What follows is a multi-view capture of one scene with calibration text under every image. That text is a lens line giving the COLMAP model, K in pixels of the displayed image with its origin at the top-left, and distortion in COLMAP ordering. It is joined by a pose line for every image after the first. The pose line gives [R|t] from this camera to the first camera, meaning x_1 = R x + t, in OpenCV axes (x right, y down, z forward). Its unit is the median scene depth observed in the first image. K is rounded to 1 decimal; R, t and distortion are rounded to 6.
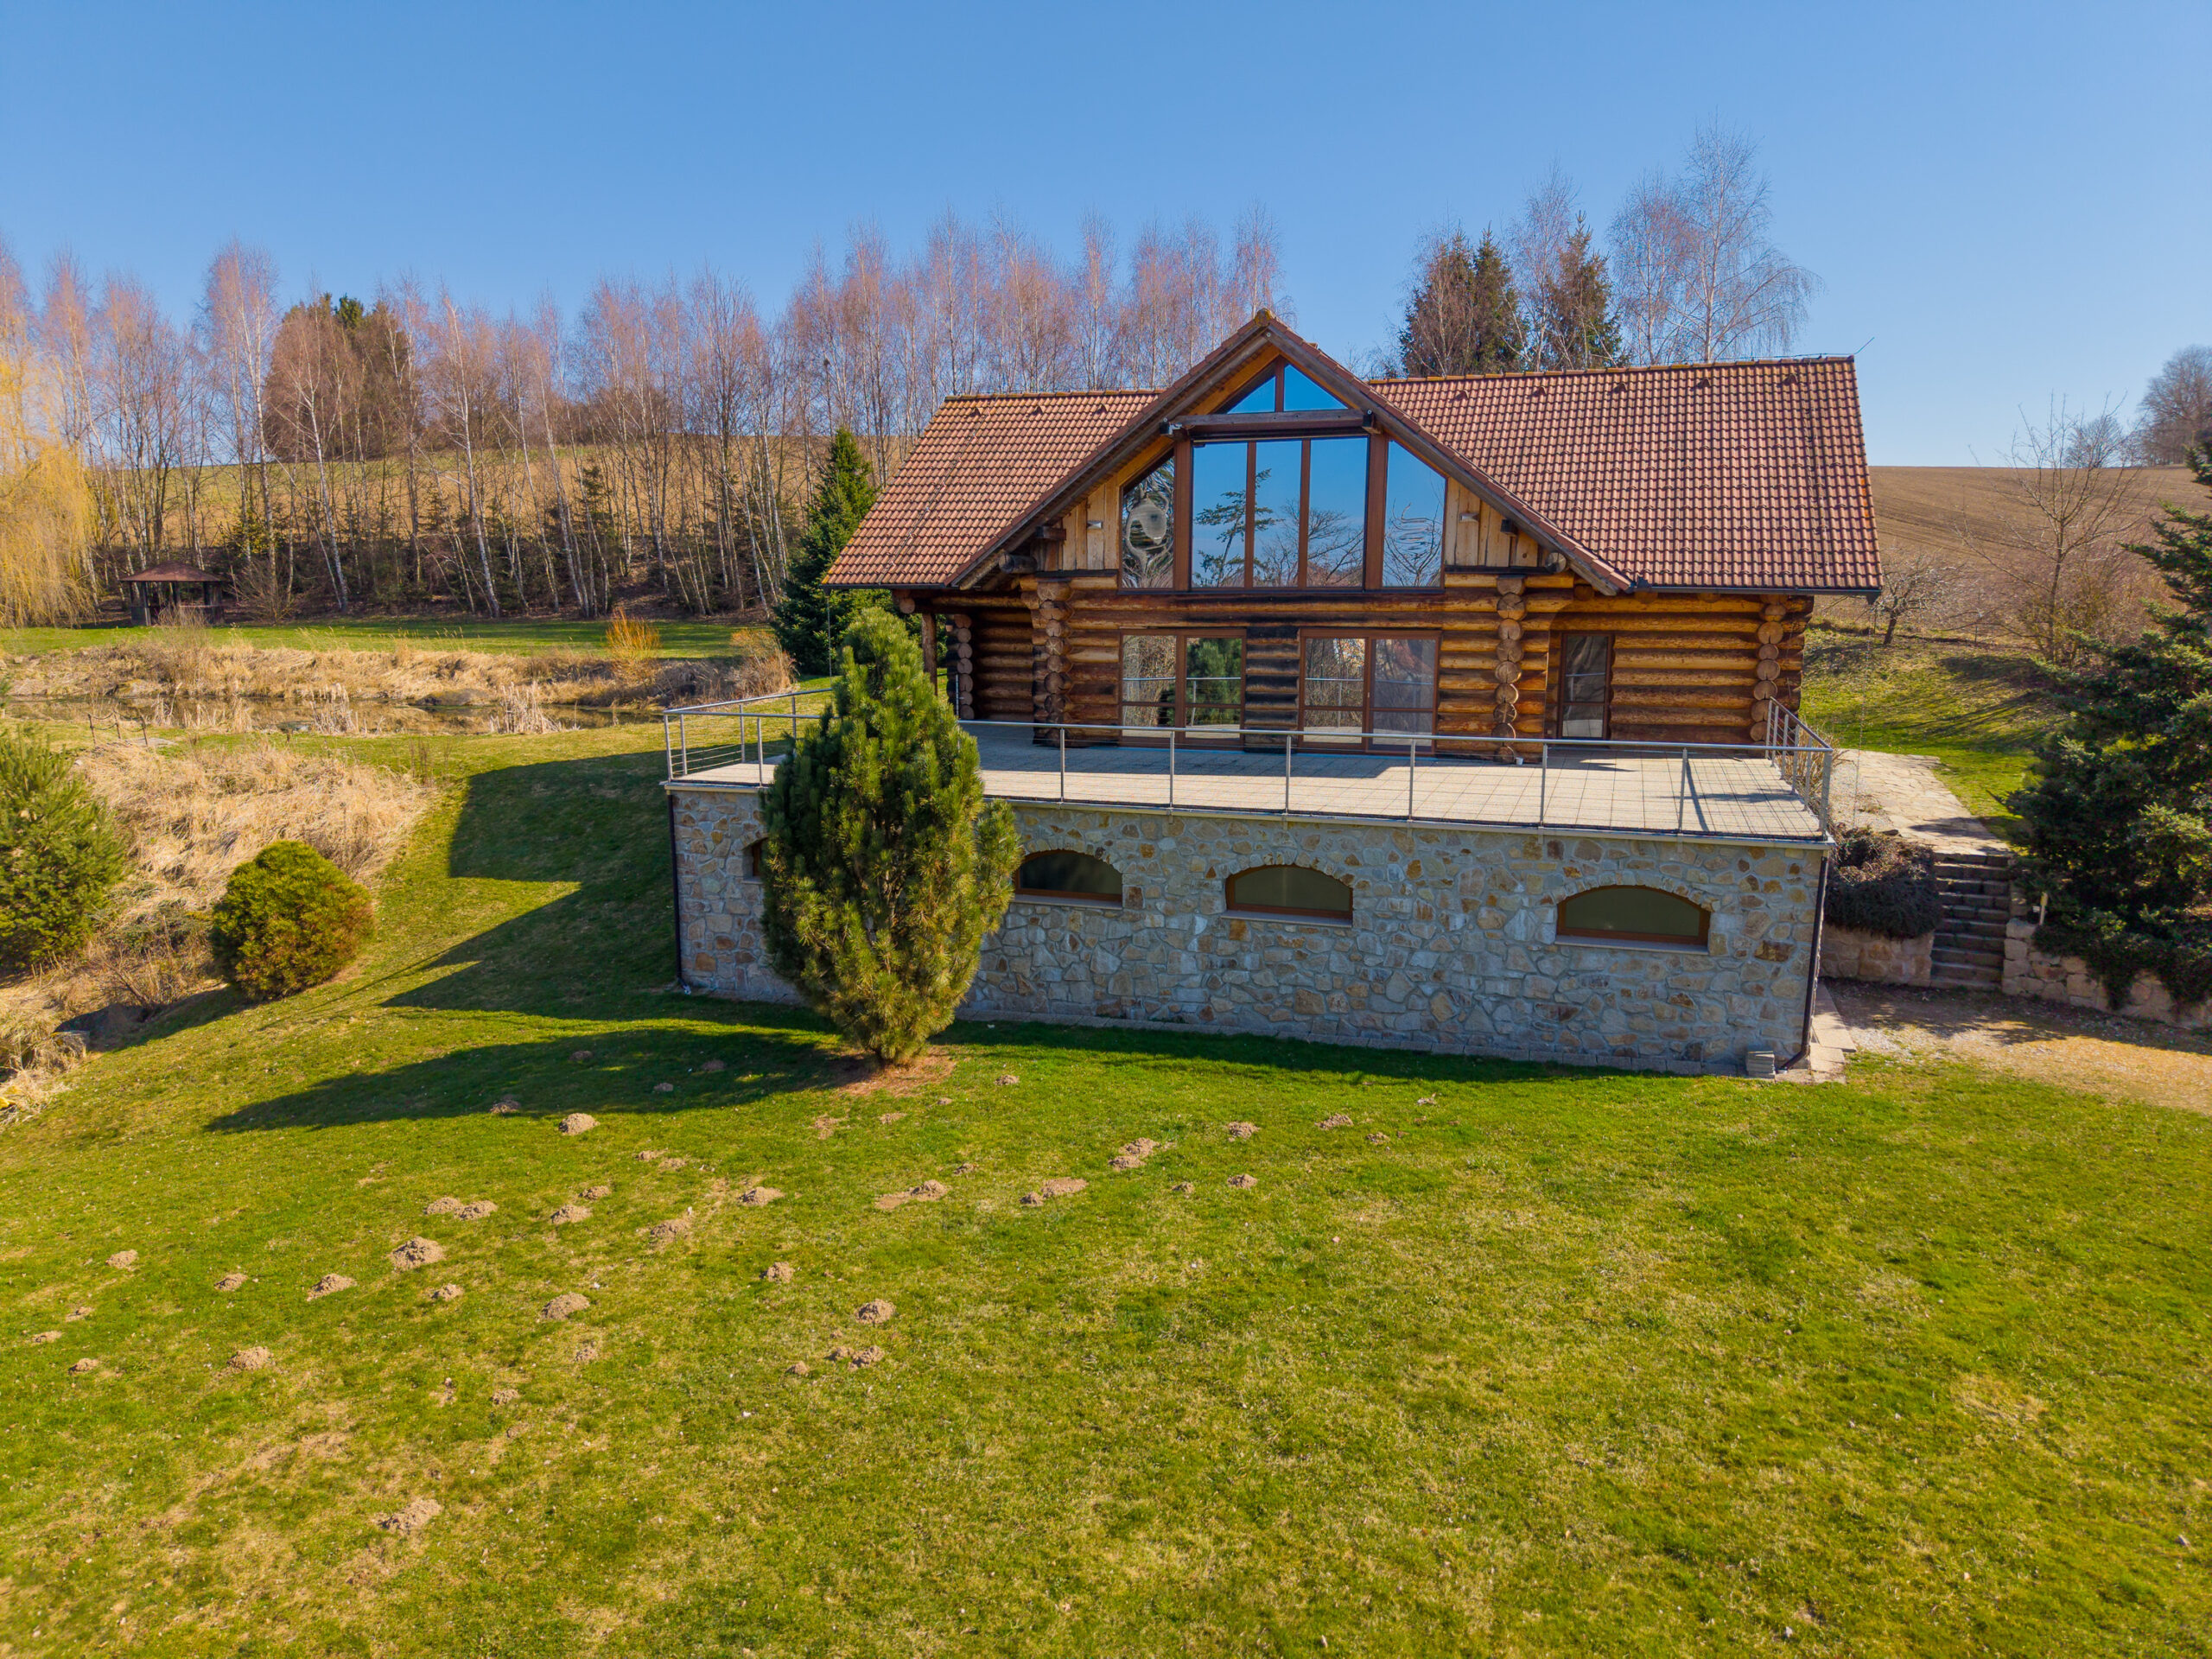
lens RADIAL K [[1448.7, 0, 1106.0], [0, 1448.7, 829.5], [0, 0, 1]] dist [0.056893, -0.064278]
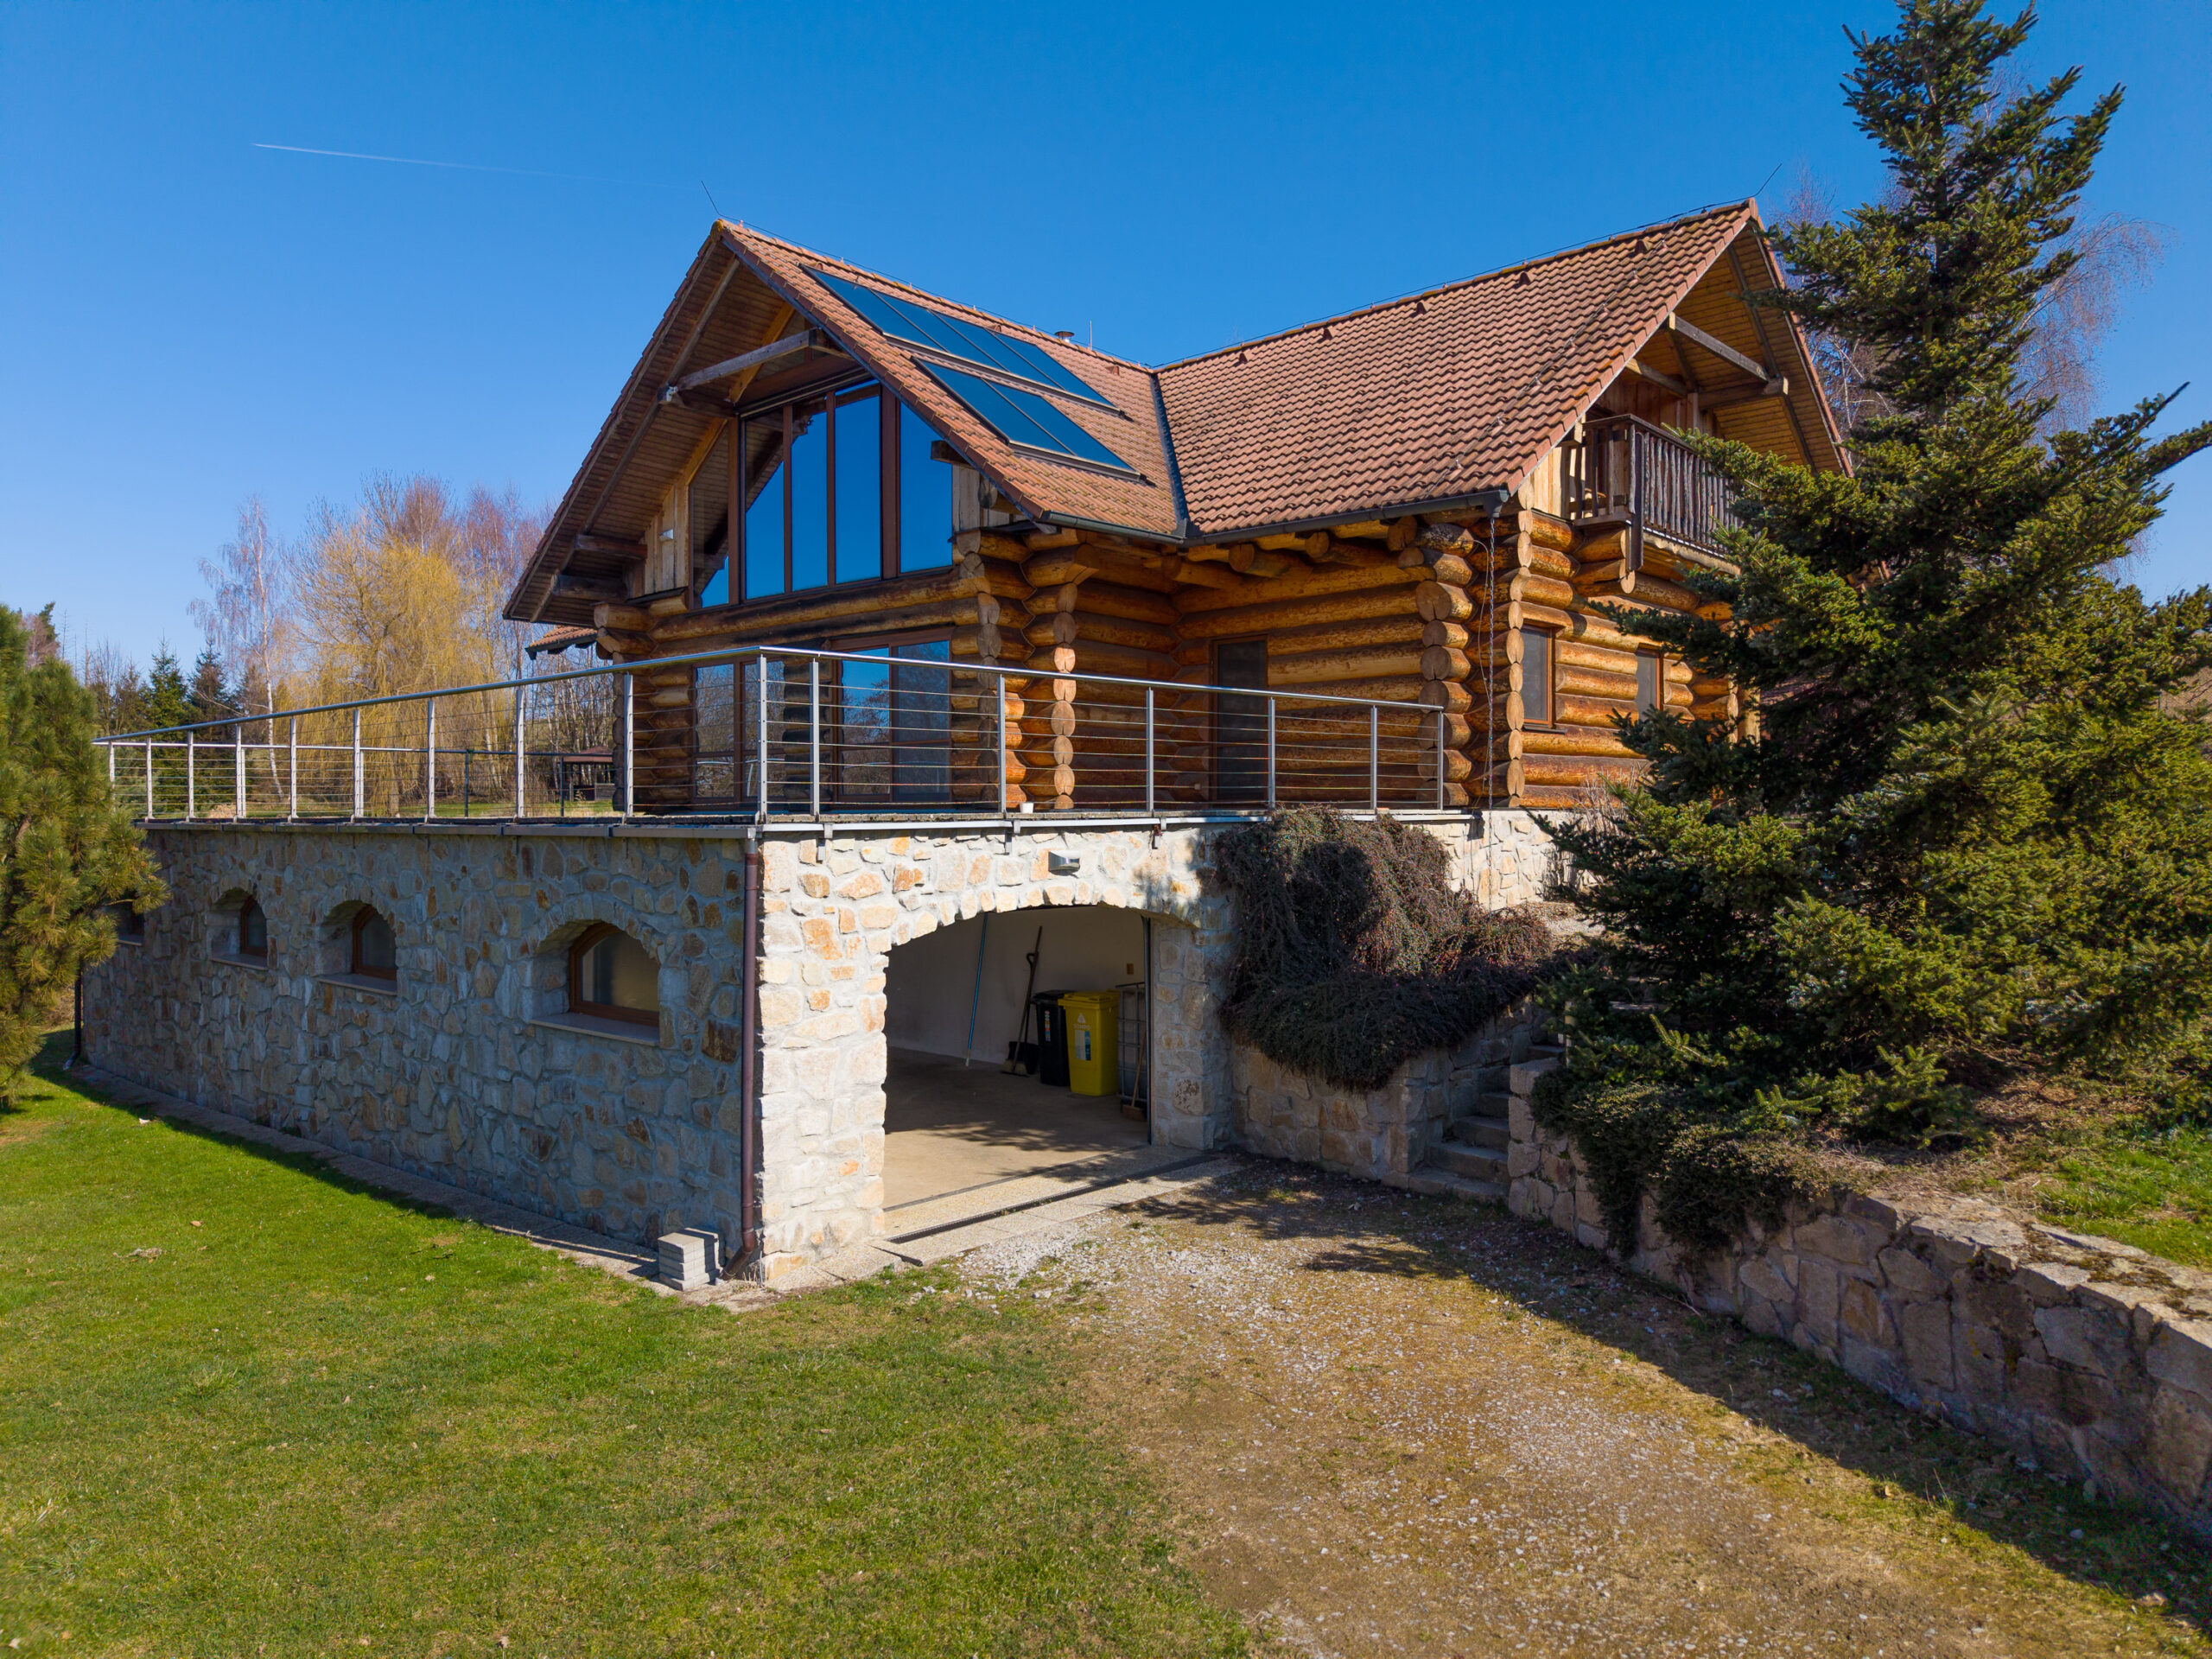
lens RADIAL K [[1473.3, 0, 1114.1], [0, 1473.3, 826.0], [0, 0, 1]] dist [0.017107, -0.014651]
pose [[0.920719, 0.003278, -0.390213, 0.737136], [-0.063980, 0.987701, -0.142667, 0.067957], [0.384946, 0.156322, 0.909604, 0.519087]]
